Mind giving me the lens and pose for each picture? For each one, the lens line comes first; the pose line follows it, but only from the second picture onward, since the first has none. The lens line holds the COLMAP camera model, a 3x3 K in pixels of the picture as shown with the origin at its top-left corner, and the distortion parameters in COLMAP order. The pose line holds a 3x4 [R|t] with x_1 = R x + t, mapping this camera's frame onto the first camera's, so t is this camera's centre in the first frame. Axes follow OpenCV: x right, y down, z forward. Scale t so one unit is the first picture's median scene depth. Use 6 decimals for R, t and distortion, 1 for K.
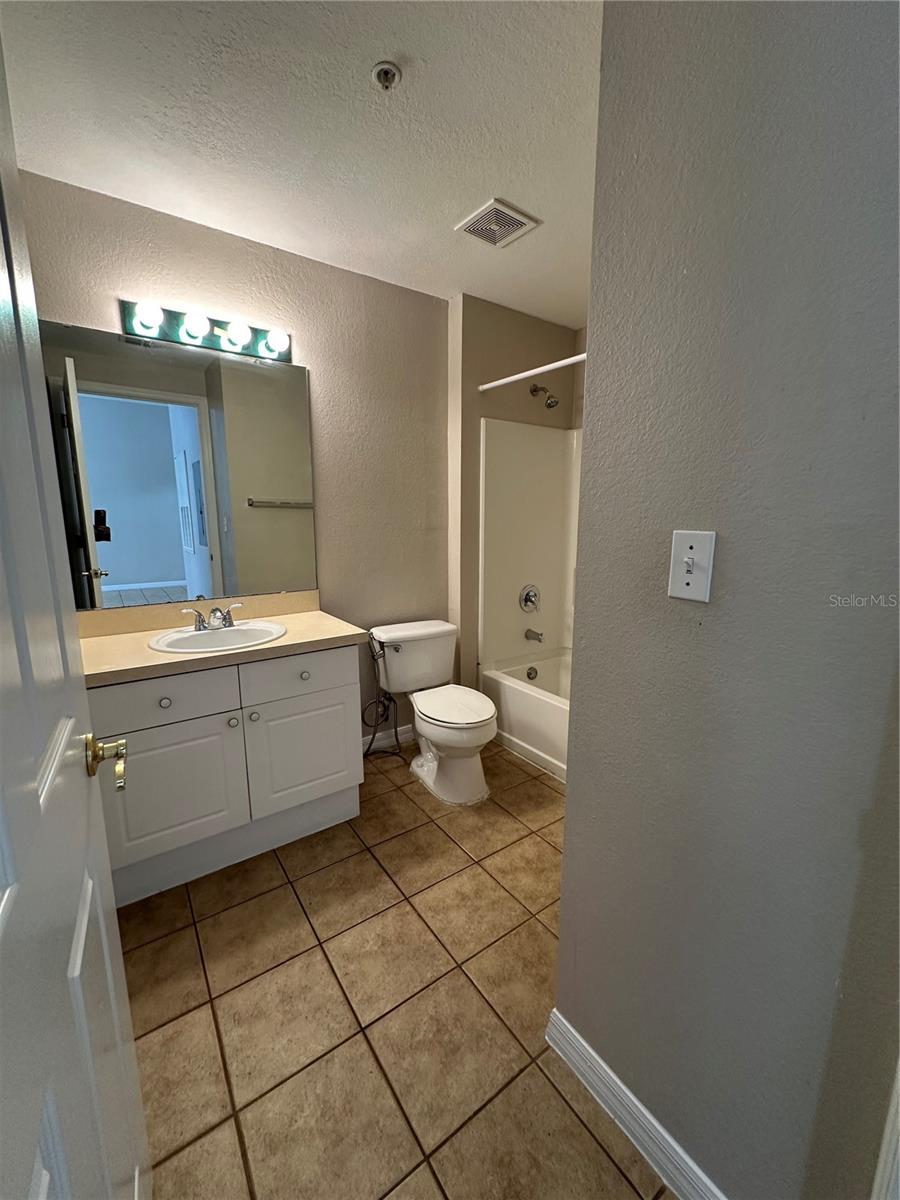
lens RADIAL K [[480.0, 0, 452.1], [0, 480.0, 599.8], [0, 0, 1]] dist [0.001293, -0.000001]
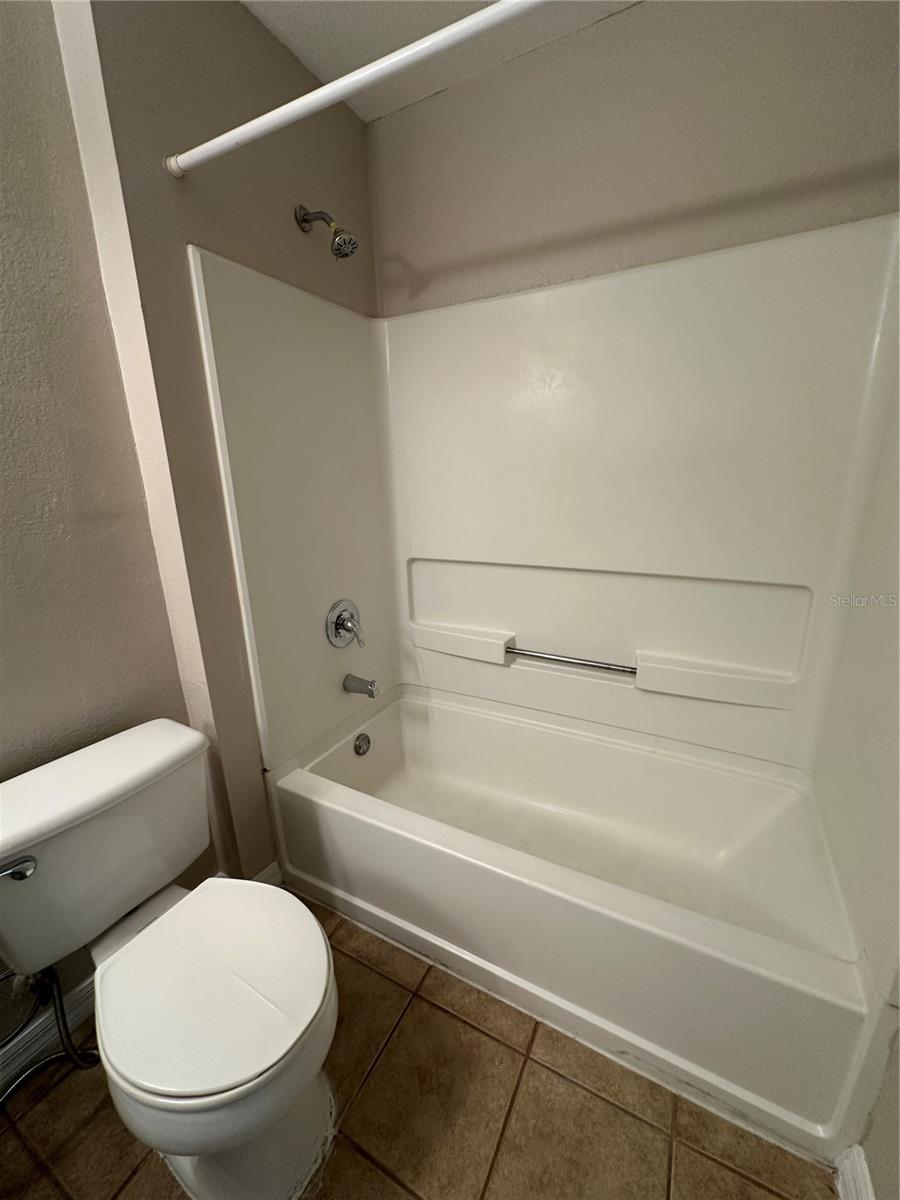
lens RADIAL K [[480.0, 0, 449.4], [0, 480.0, 600.2], [0, 0, 1]] dist [0.001293, -0.000001]
pose [[0.895258, -0.141875, 0.422356, 0.038844], [0.104194, 0.988328, 0.111137, -0.081136], [-0.433194, -0.055490, 0.899591, 0.442209]]
